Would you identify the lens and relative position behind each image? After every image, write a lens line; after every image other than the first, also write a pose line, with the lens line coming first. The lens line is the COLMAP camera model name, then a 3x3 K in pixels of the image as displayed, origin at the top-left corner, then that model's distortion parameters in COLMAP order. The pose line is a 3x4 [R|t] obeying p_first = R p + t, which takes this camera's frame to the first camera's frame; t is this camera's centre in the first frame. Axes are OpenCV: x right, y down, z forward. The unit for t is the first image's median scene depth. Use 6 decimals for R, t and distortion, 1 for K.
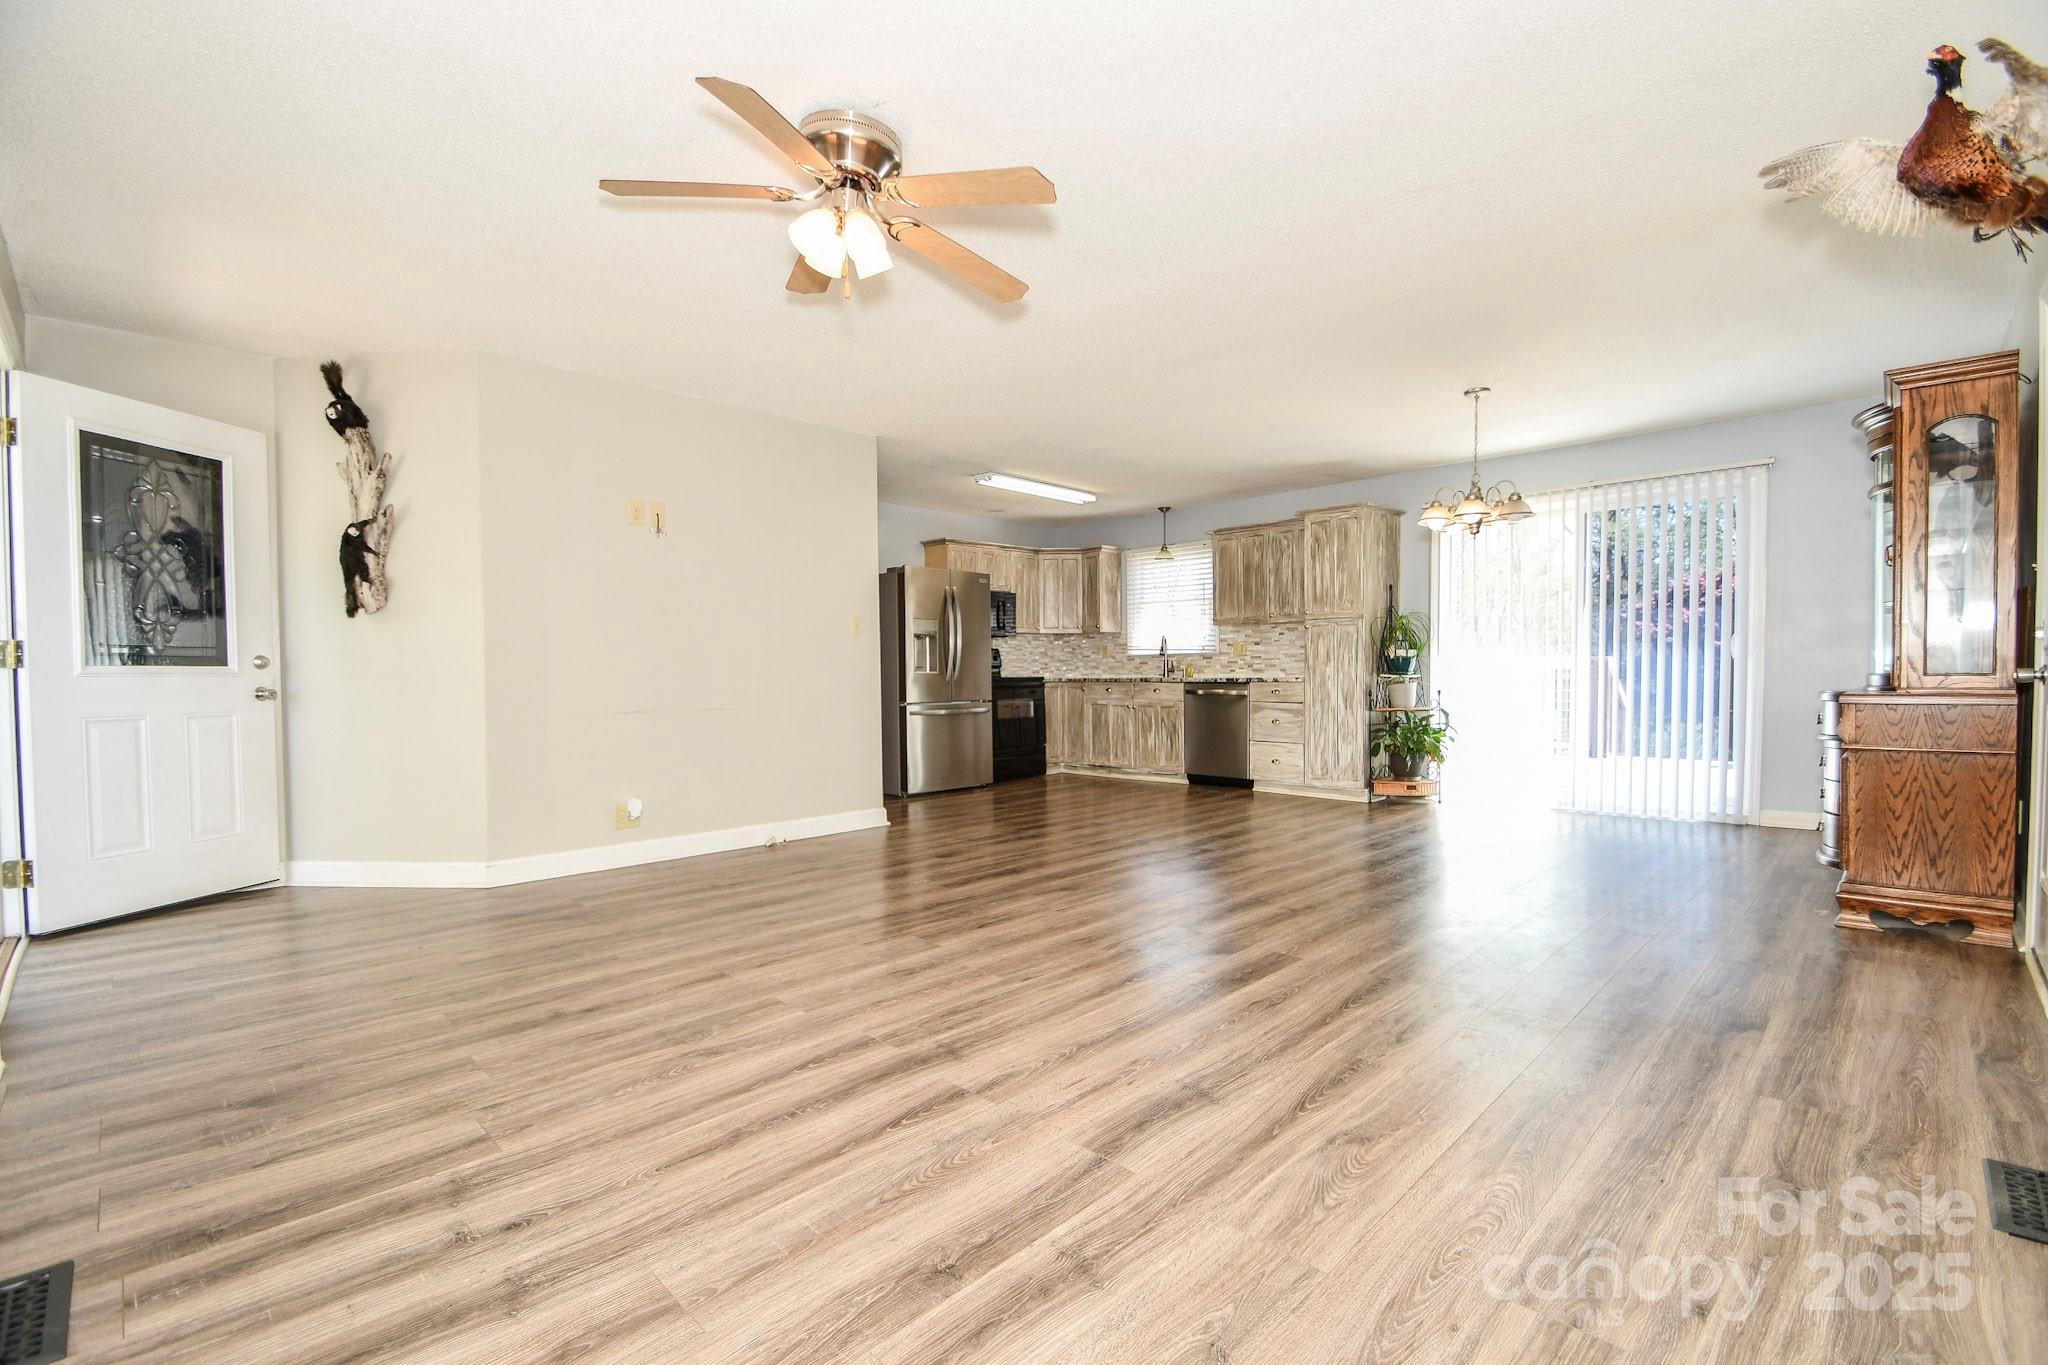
lens RADIAL K [[891.1, 0, 1021.8], [0, 891.1, 697.1], [0, 0, 1]] dist [0.015406, -0.016193]
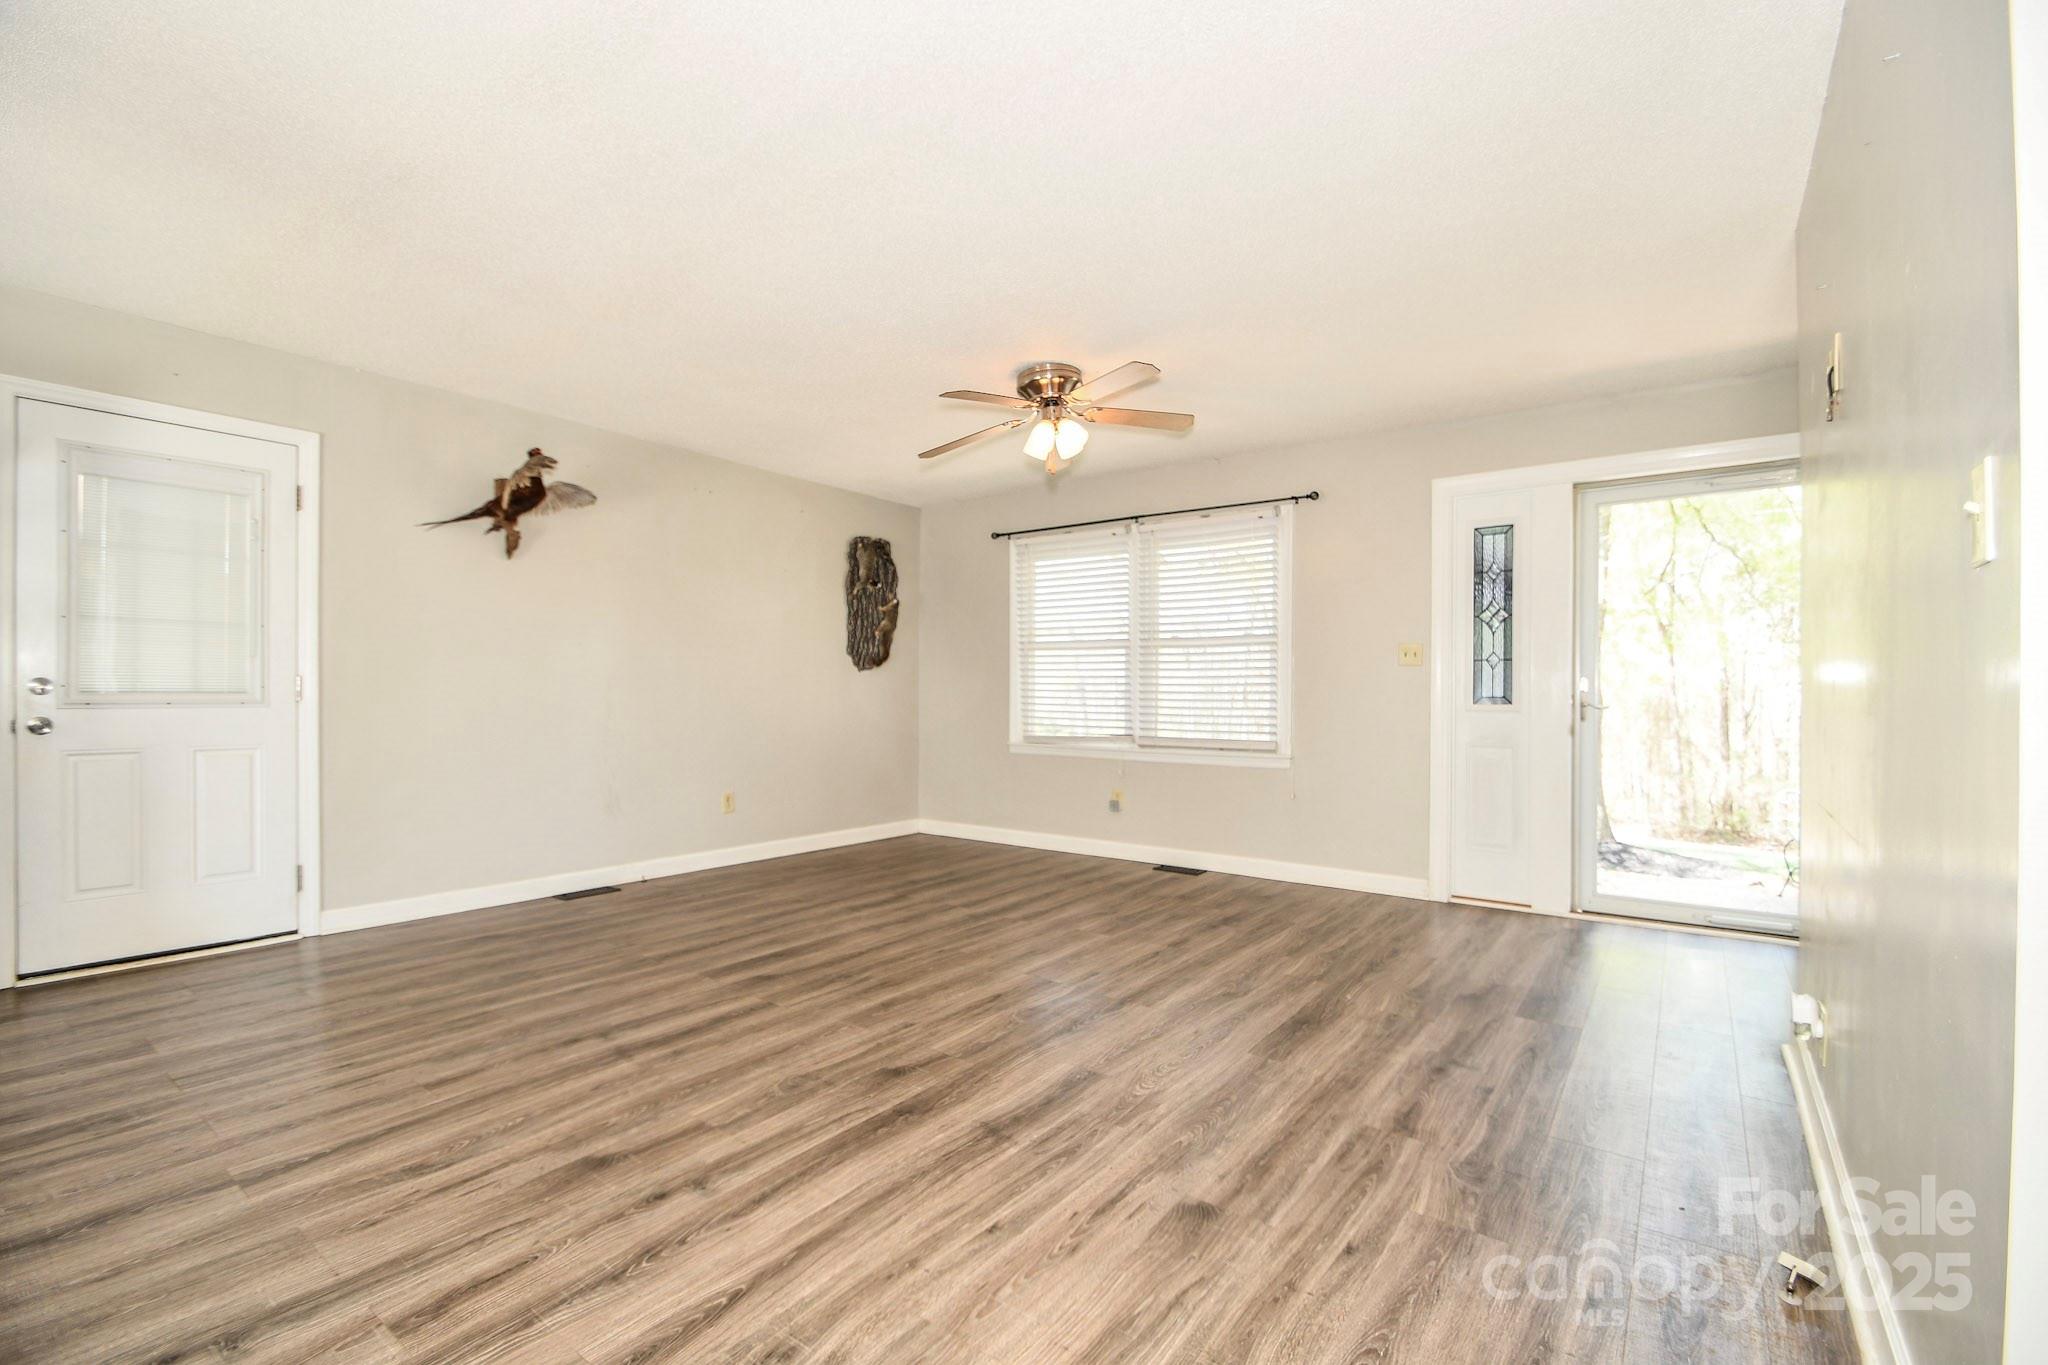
lens RADIAL K [[891.1, 0, 1021.8], [0, 891.1, 697.1], [0, 0, 1]] dist [0.015406, -0.016193]
pose [[-0.989818, 0.003626, -0.142291, 0.028261], [-0.000576, 0.999565, 0.029475, -0.037658], [0.142336, 0.029257, -0.989386, 0.905390]]
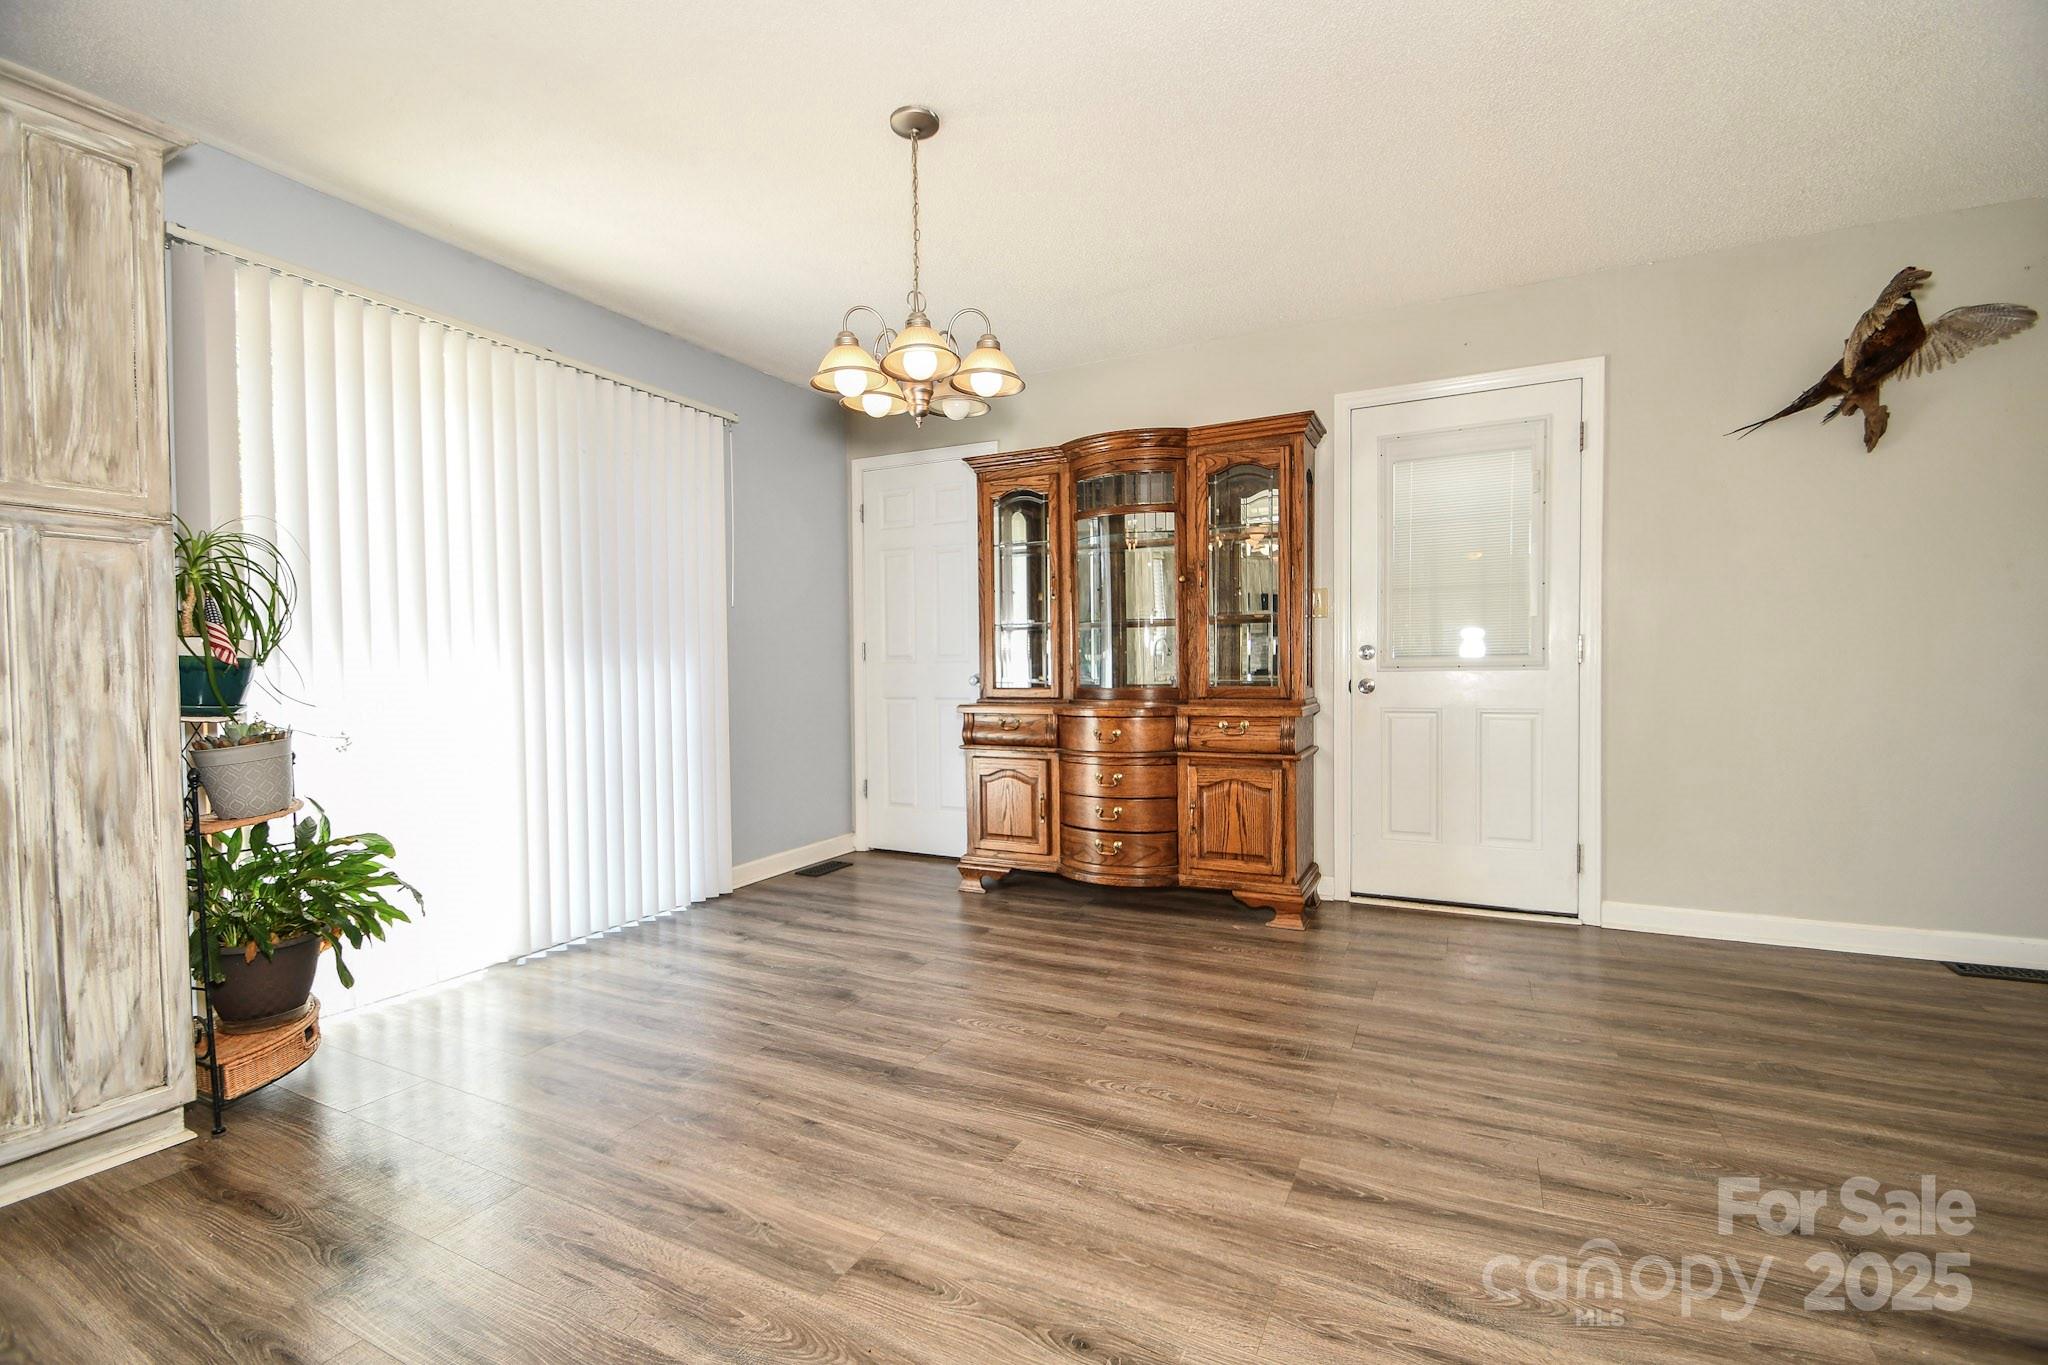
lens RADIAL K [[891.1, 0, 1021.8], [0, 891.1, 697.1], [0, 0, 1]] dist [0.015406, -0.016193]
pose [[-0.309264, -0.019292, 0.950781, 0.014453], [0.038827, 0.998704, 0.032894, -0.028423], [-0.950183, 0.047089, -0.308114, 0.752244]]
